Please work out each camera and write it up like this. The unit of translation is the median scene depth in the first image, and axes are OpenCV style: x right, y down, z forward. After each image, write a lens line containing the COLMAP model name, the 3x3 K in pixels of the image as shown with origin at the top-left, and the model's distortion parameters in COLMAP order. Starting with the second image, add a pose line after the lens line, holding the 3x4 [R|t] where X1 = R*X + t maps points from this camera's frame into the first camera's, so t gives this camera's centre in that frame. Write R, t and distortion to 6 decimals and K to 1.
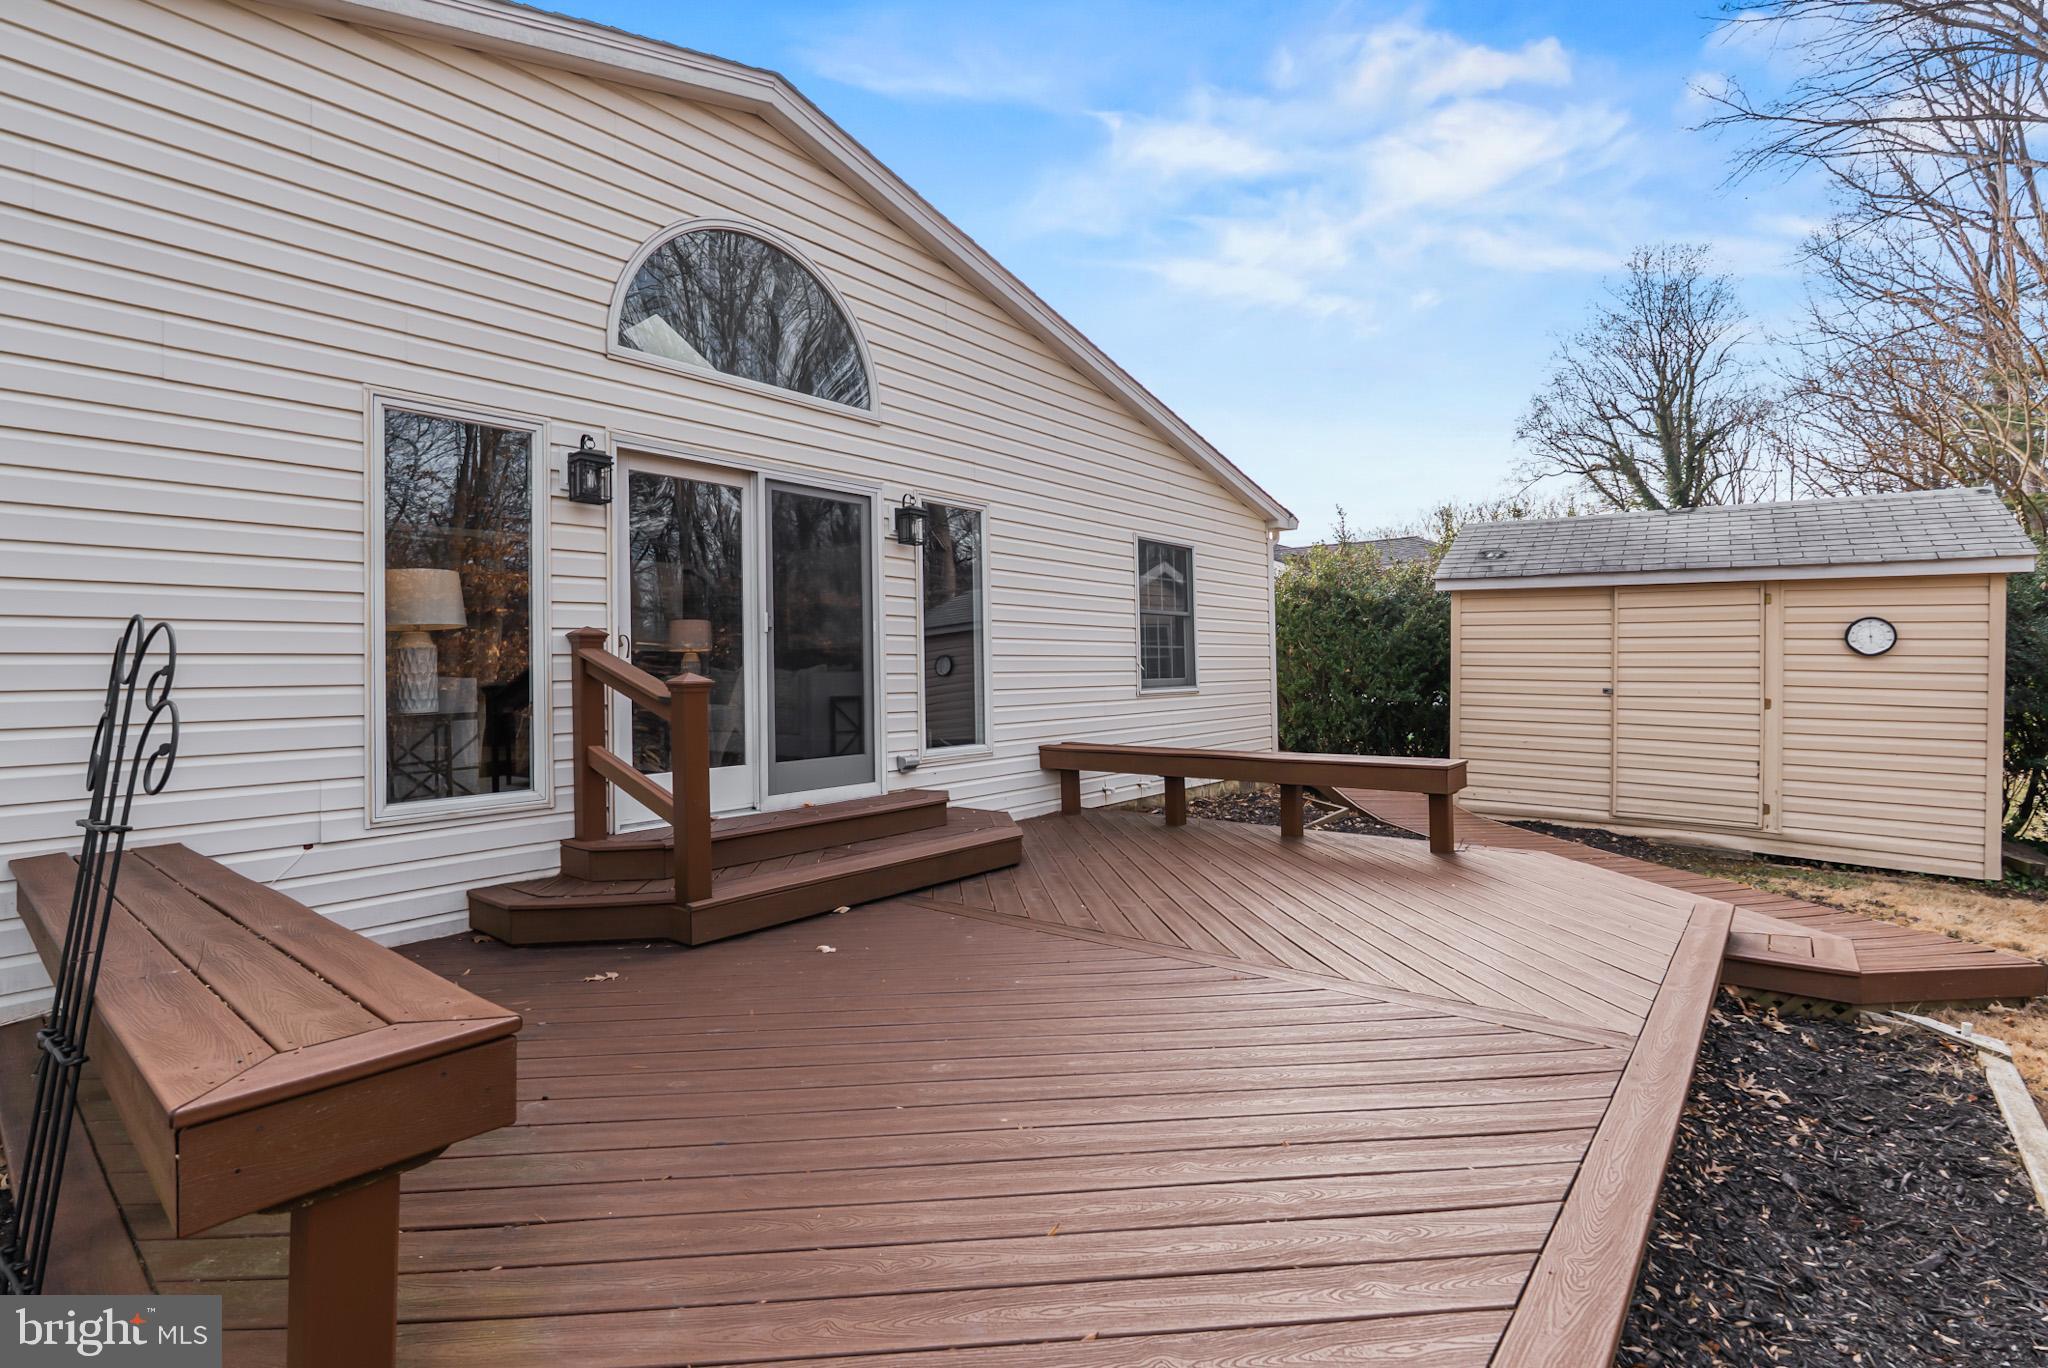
lens RADIAL K [[940.5, 0, 1006.1], [0, 940.5, 672.1], [0, 0, 1]] dist [-0.006966, 0.001793]
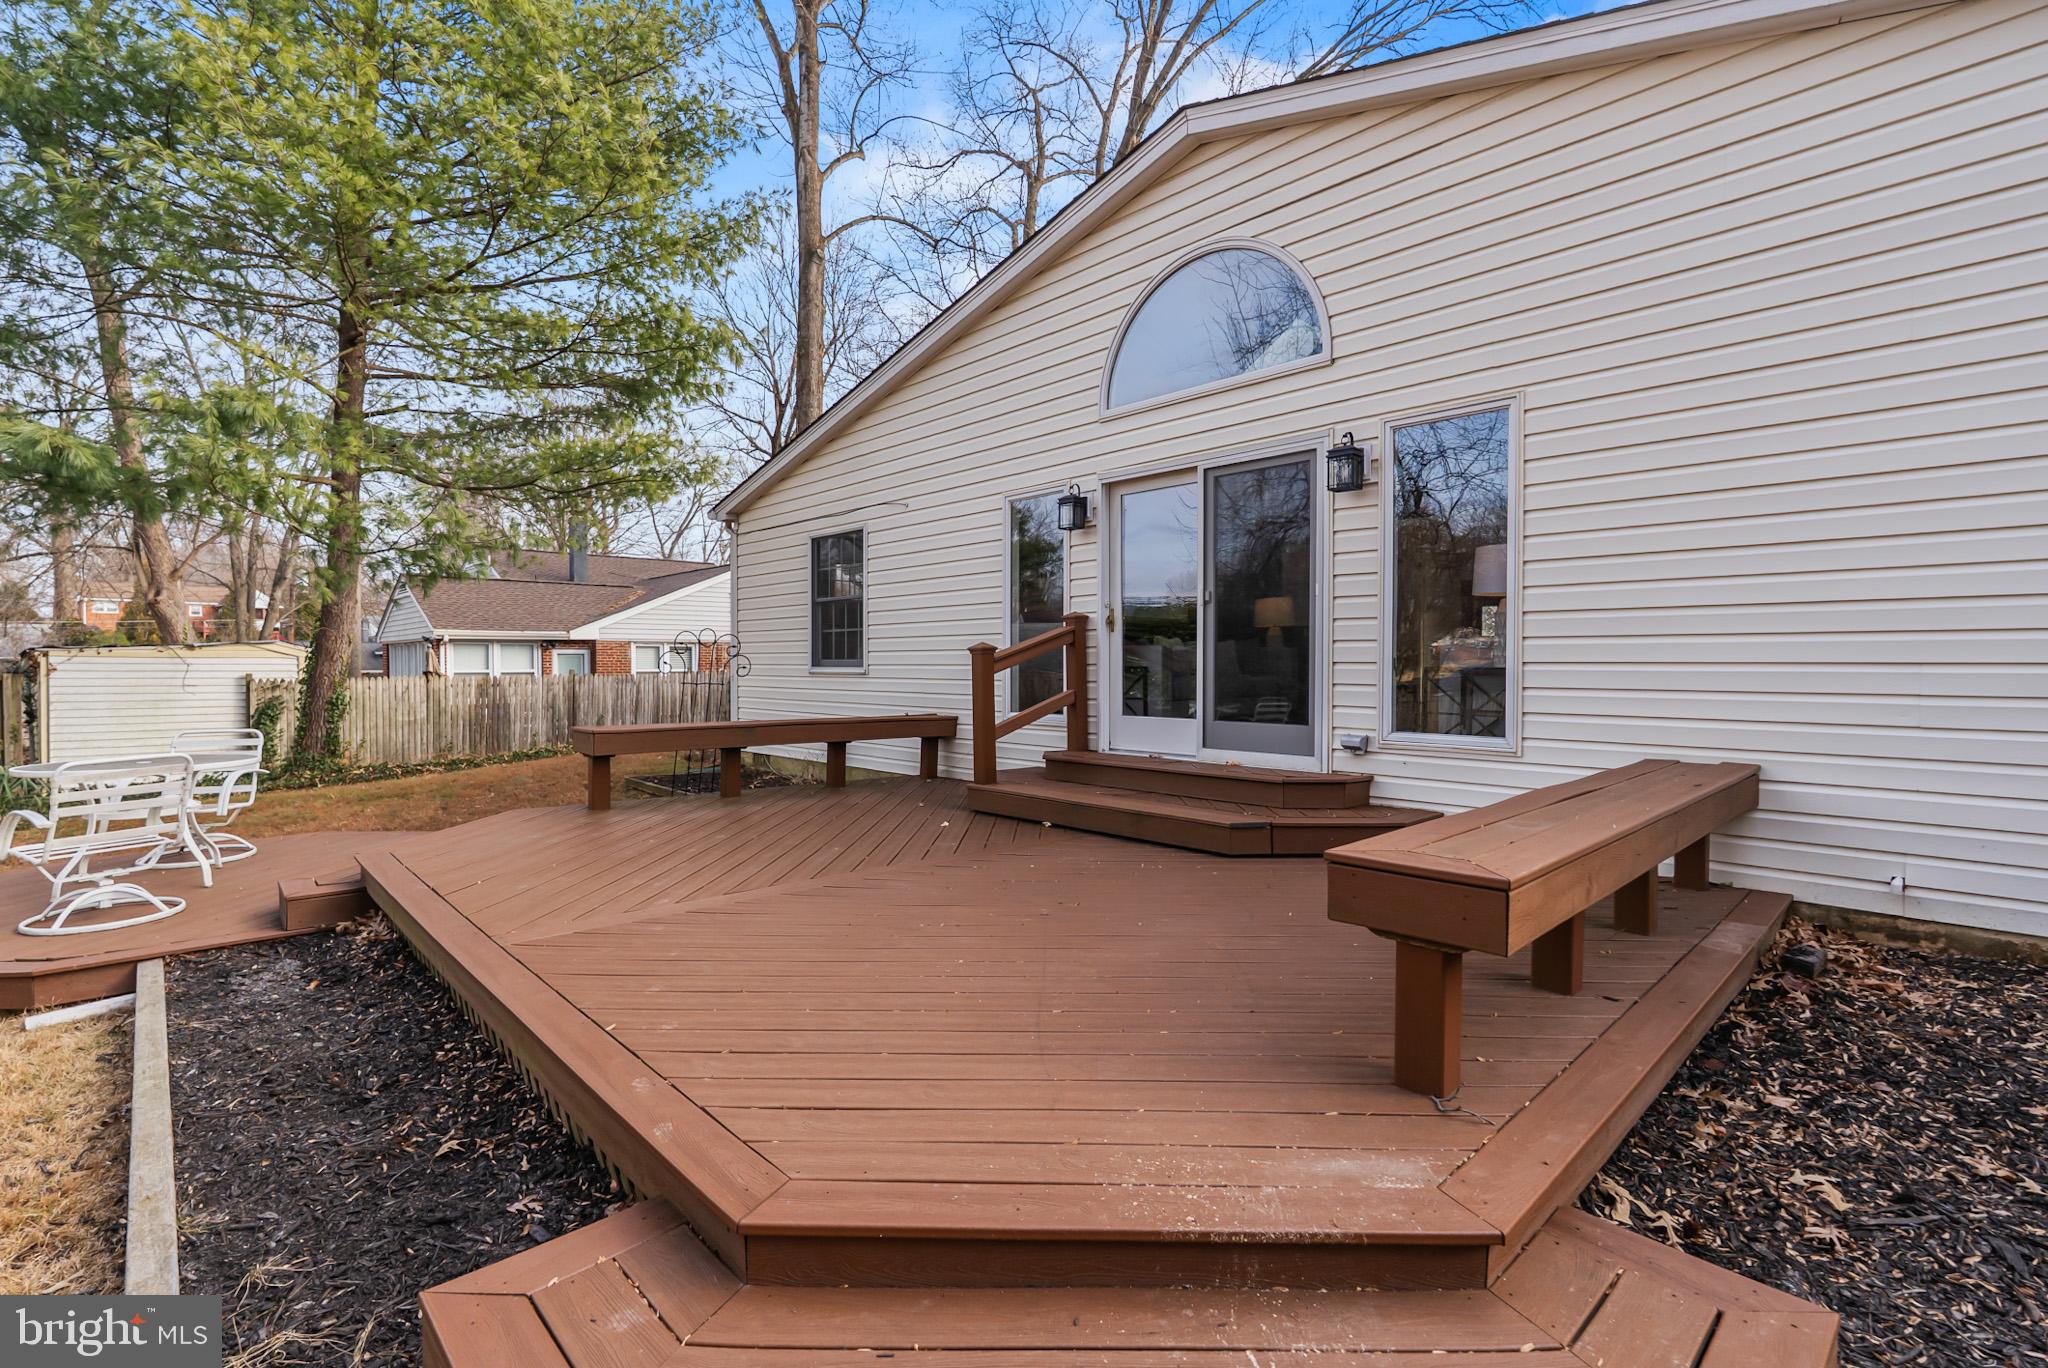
lens RADIAL K [[940.5, 0, 1033.4], [0, 940.5, 673.8], [0, 0, 1]] dist [-0.006966, 0.001793]
pose [[-0.108338, 0.043474, -0.993163, 0.607196], [0.019343, 0.998946, 0.041617, -0.007304], [0.993926, -0.014702, -0.109064, 0.615234]]
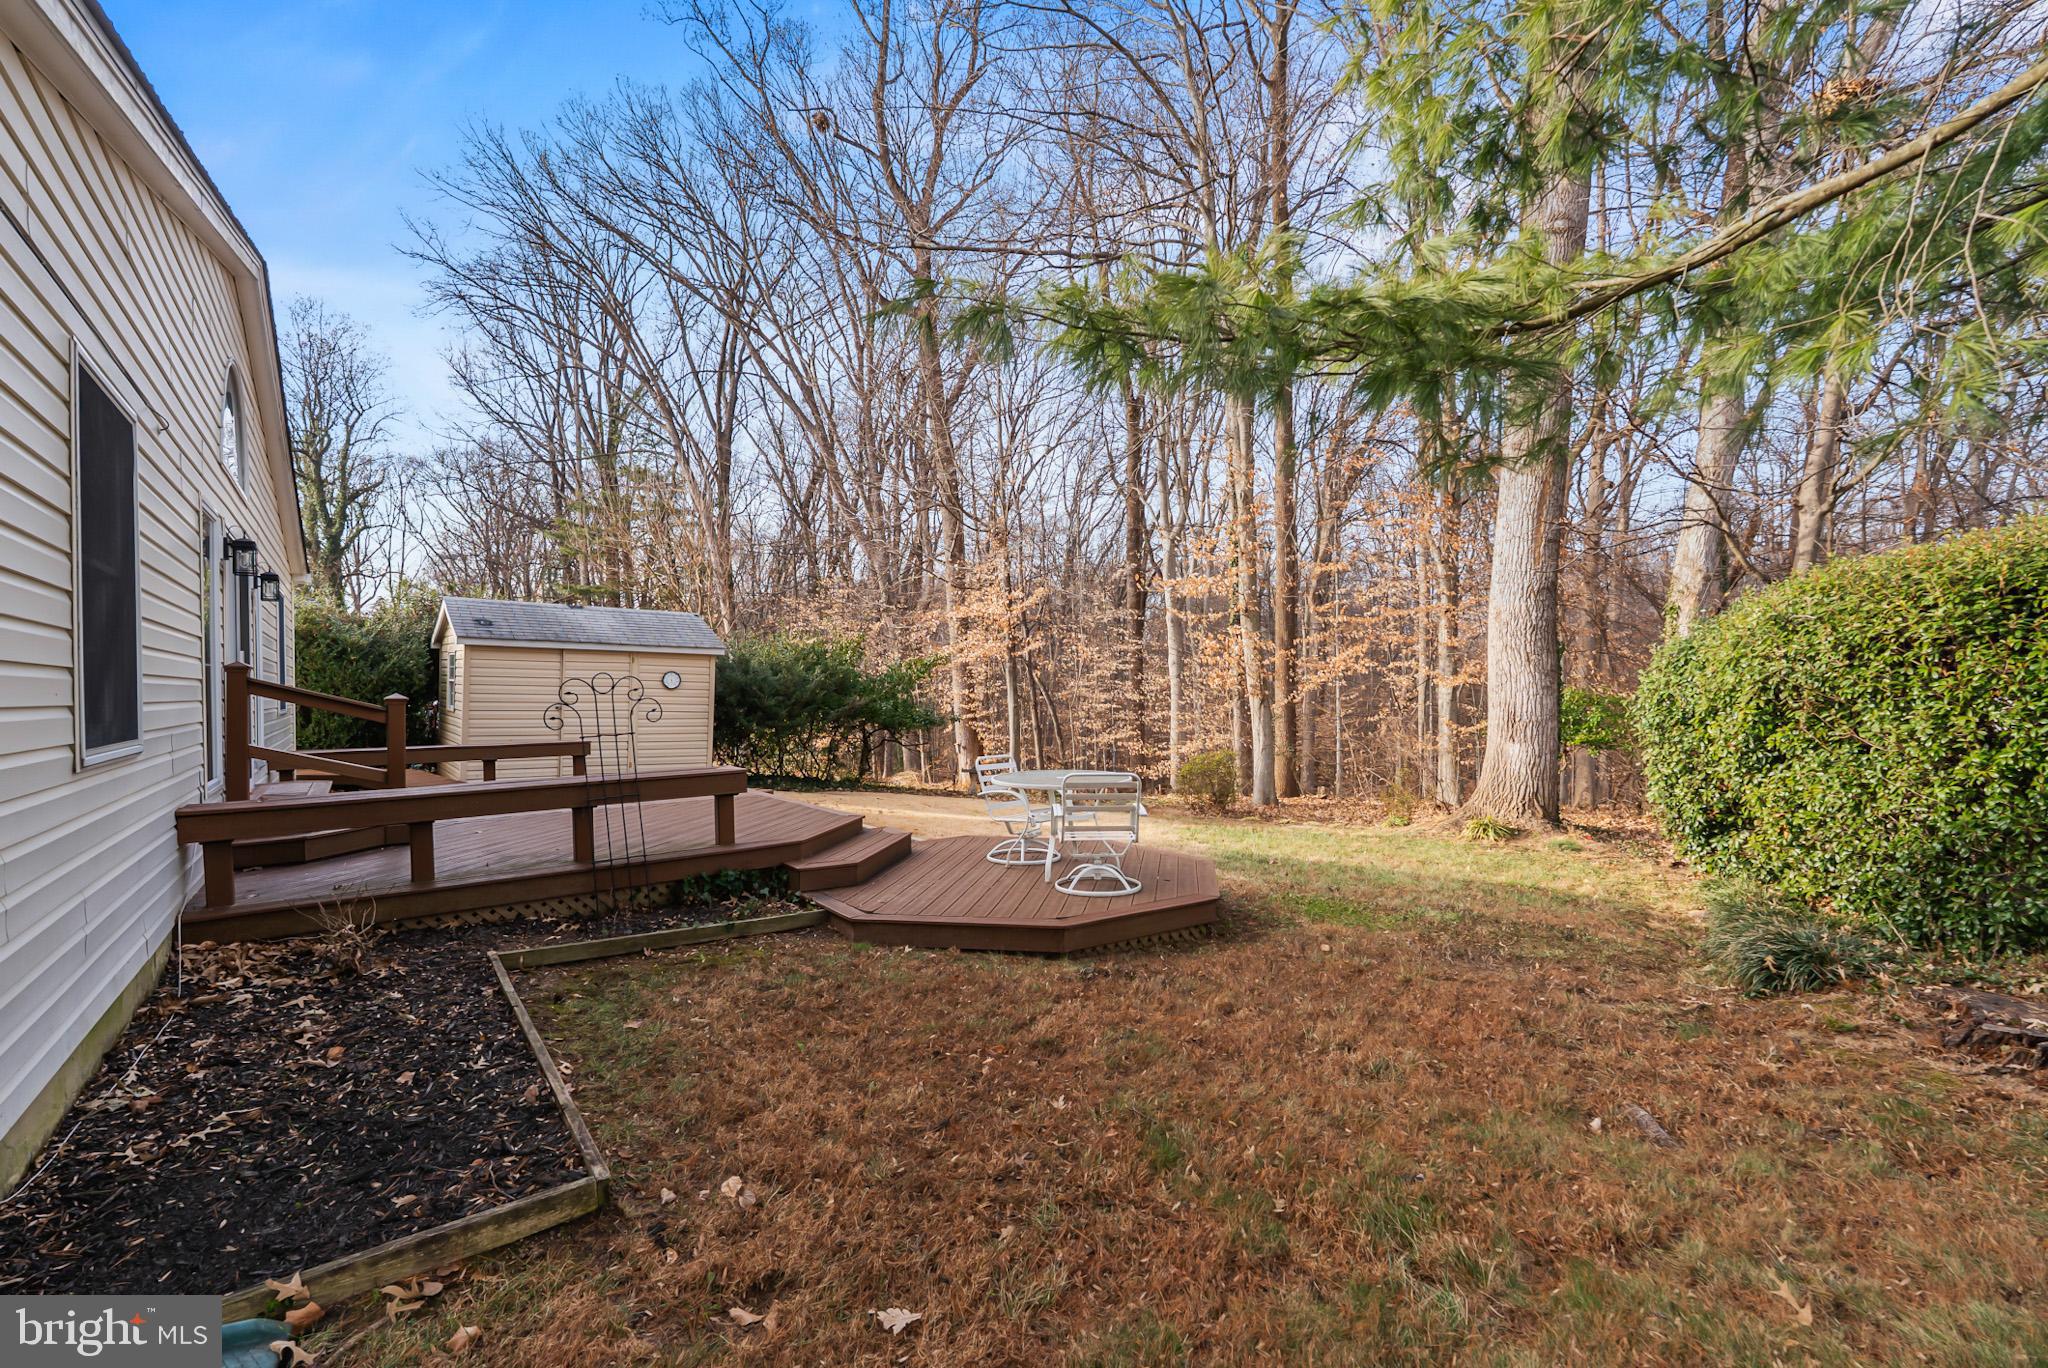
lens RADIAL K [[940.5, 0, 1015.5], [0, 940.5, 678.2], [0, 0, 1]] dist [-0.006966, 0.001793]
pose [[0.260006, 0.023068, 0.965331, -0.877293], [0.005292, 0.999666, -0.025314, 0.015061], [-0.965592, 0.011690, 0.259797, -0.307115]]
